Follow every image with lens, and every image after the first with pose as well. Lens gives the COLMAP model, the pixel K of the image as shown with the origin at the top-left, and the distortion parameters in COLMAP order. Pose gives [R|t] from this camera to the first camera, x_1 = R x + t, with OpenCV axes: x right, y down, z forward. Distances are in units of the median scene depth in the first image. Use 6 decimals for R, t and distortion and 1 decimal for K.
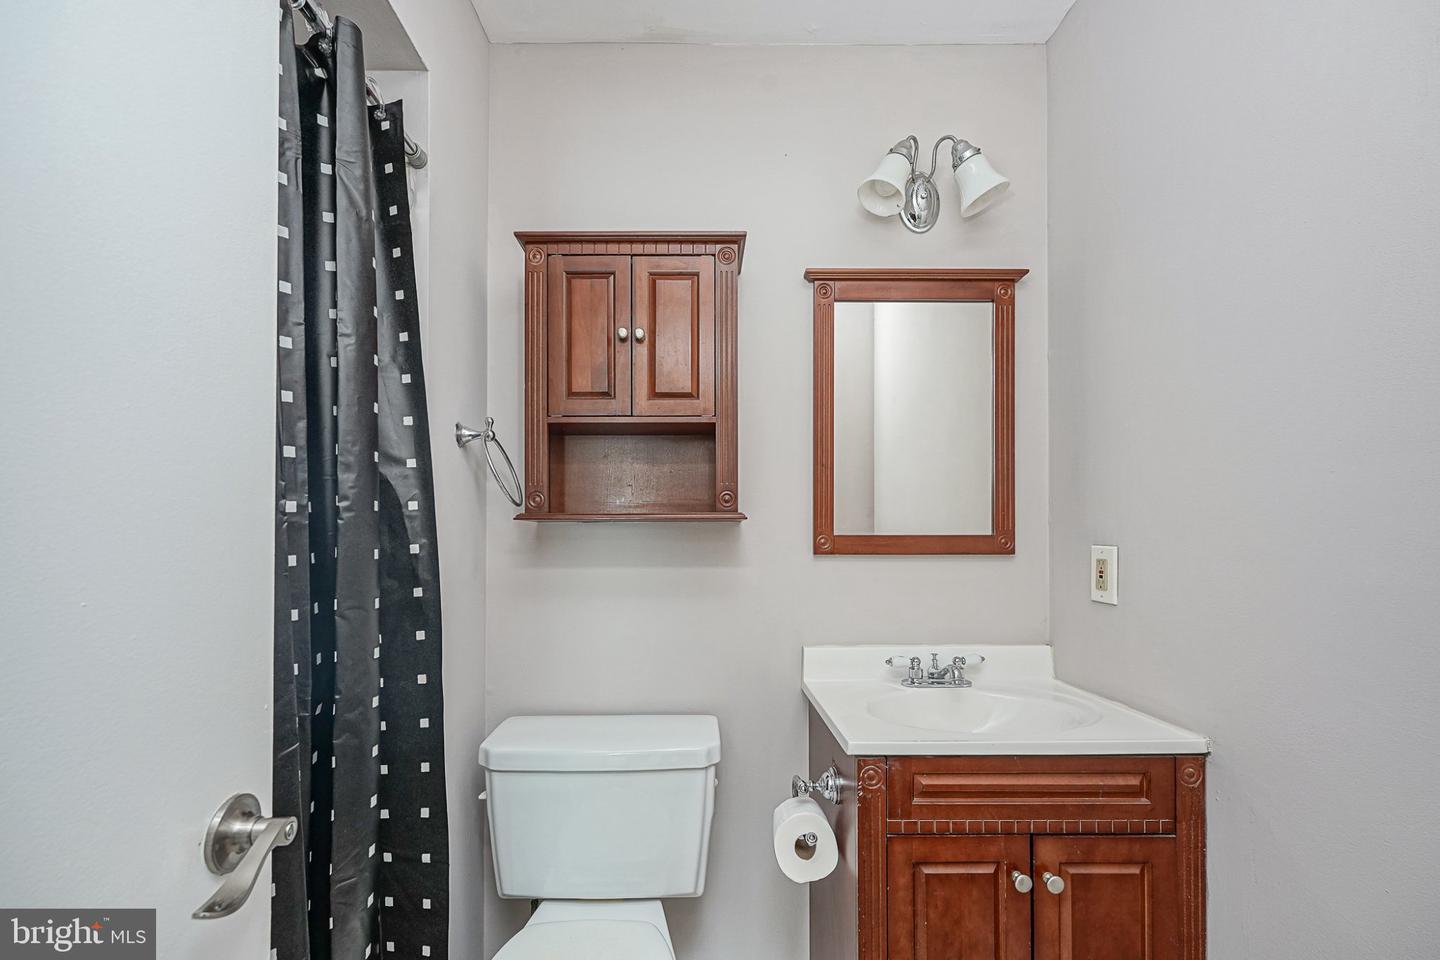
lens RADIAL K [[601.9, 0, 739.6], [0, 601.9, 487.0], [0, 0, 1]] dist [-0.001173, 0.000167]
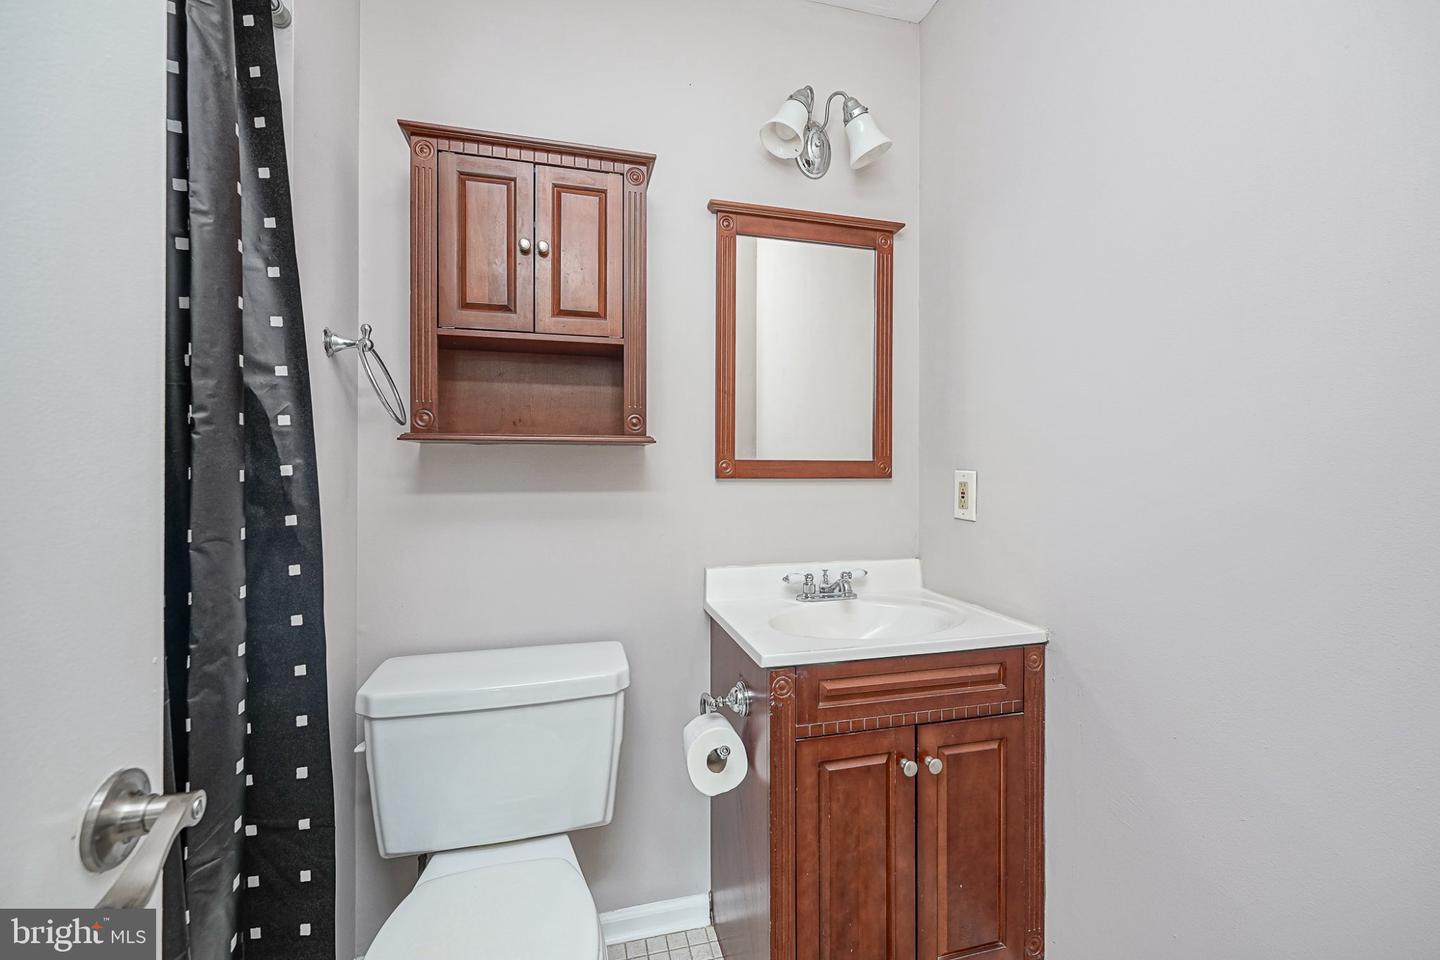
lens RADIAL K [[589.0, 0, 719.9], [0, 589.0, 425.4], [0, 0, 1]] dist [-0.002604, 0.000254]
pose [[0.967652, 0.022232, 0.251308, -0.147212], [-0.024979, 0.999658, 0.007747, 0.015811], [-0.251050, -0.013774, 0.967876, 0.029869]]
